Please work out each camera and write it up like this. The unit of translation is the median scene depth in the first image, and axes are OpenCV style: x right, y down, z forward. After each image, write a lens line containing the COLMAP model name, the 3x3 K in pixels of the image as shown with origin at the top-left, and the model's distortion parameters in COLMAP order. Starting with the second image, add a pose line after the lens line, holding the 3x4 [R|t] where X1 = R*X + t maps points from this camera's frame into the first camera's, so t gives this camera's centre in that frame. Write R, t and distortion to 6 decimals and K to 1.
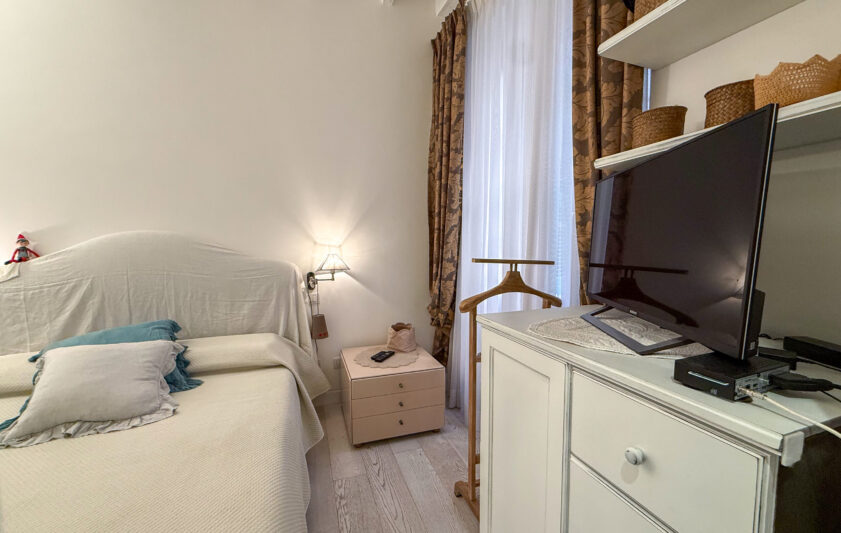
lens RADIAL K [[347.5, 0, 420.5], [0, 347.5, 266.5], [0, 0, 1]] dist [0.000288, -0.000017]
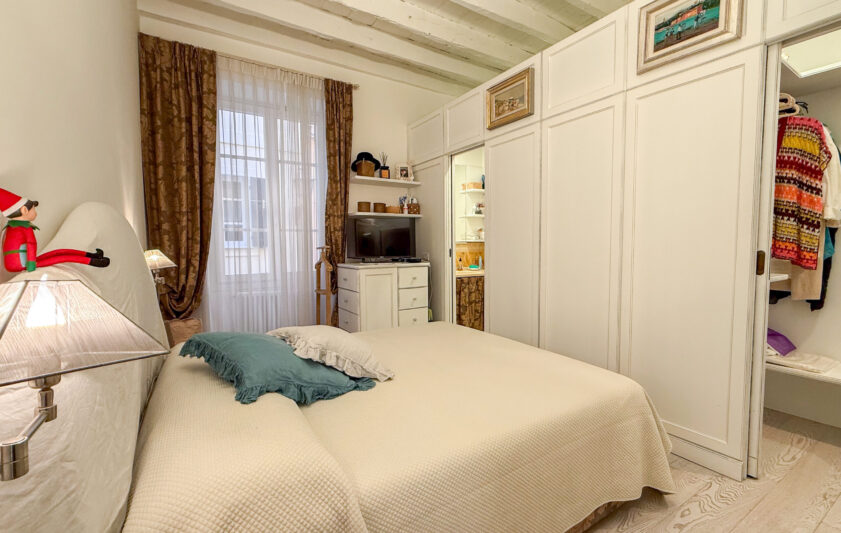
lens RADIAL K [[367.1, 0, 420.5], [0, 367.1, 266.5], [0, 0, 1]] dist [0.003530, 0.000380]
pose [[-0.231298, -0.052243, 0.971479, -1.625398], [0.075655, 0.994567, 0.071498, -0.011022], [-0.969937, 0.090034, -0.226089, 0.714349]]
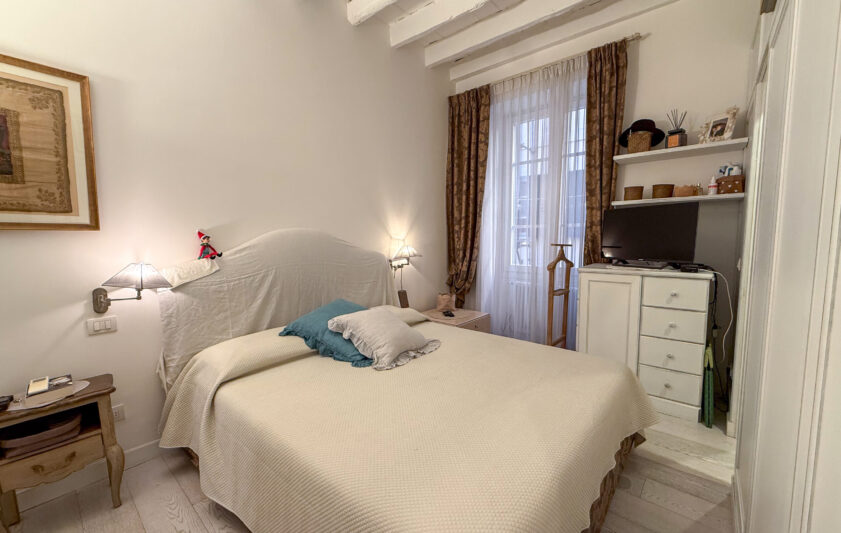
lens RADIAL K [[342.7, 0, 420.6], [0, 342.7, 269.2], [0, 0, 1]] dist [0.002157, 0.000265]
pose [[0.862577, -0.055656, 0.502855, -1.125647], [0.043107, 0.998401, 0.036558, 0.013546], [-0.504086, -0.009858, 0.863597, -0.249401]]
